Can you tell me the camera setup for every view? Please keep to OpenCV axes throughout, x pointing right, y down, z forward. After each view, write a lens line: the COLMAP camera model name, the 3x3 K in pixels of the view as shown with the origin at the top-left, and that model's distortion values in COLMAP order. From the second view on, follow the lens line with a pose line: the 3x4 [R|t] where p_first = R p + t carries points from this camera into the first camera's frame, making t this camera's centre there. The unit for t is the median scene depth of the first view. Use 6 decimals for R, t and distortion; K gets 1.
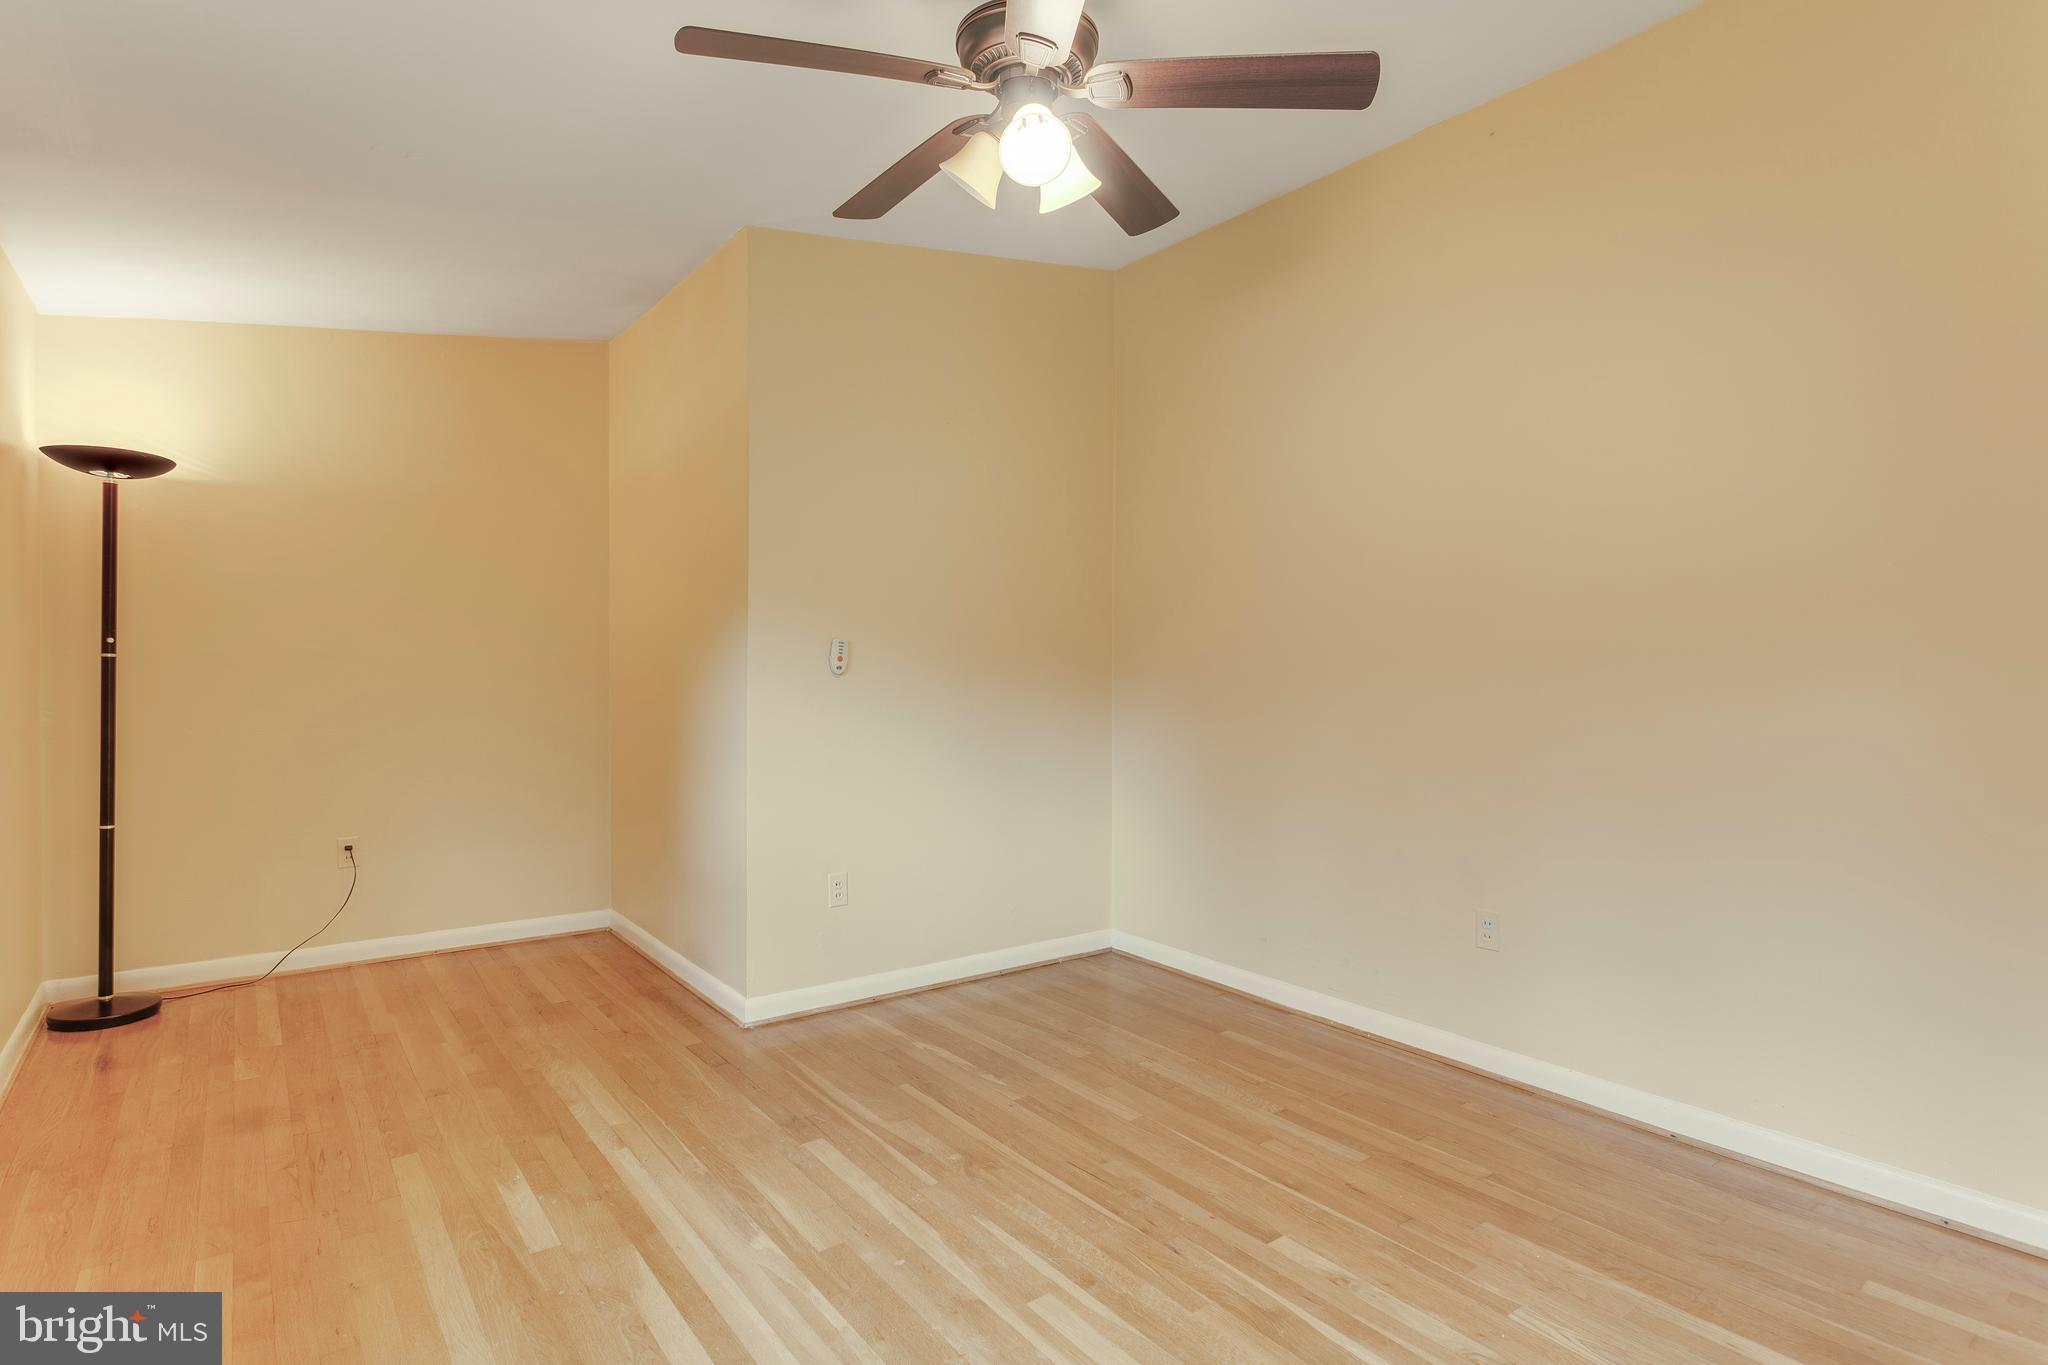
lens RADIAL K [[981.6, 0, 1026.3], [0, 981.6, 706.2], [0, 0, 1]] dist [0.000212, -0.000221]
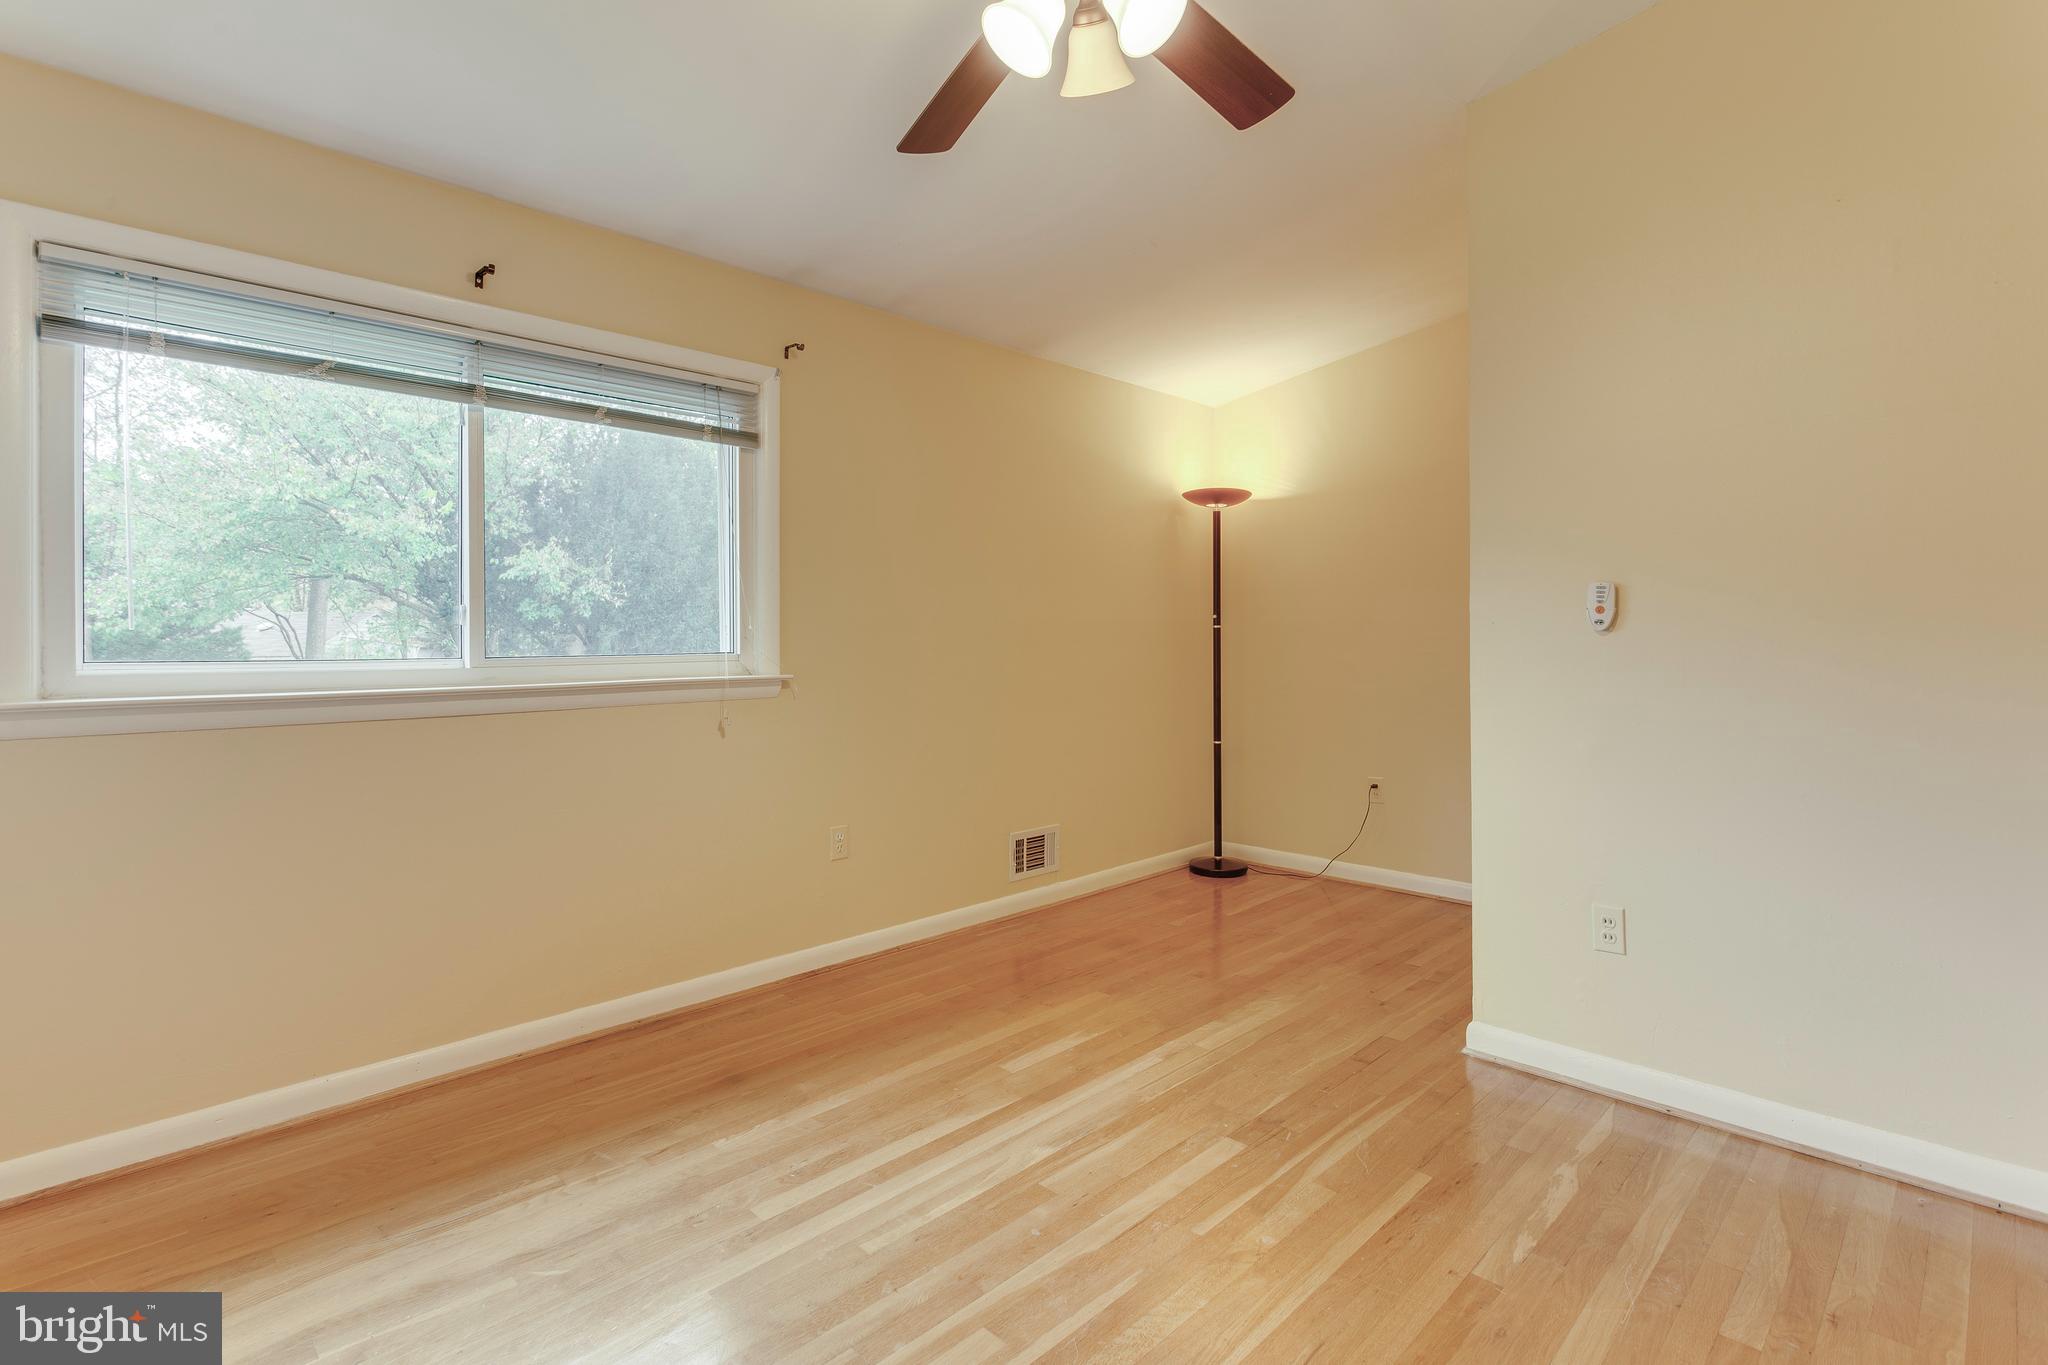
lens RADIAL K [[995.7, 0, 1027.2], [0, 995.7, 643.4], [0, 0, 1]] dist [0.002739, -0.000058]
pose [[0.130220, -0.004607, -0.991474, 0.584790], [-0.023420, 0.999696, -0.007721, -0.009091], [0.991208, 0.024226, 0.130073, 0.577059]]
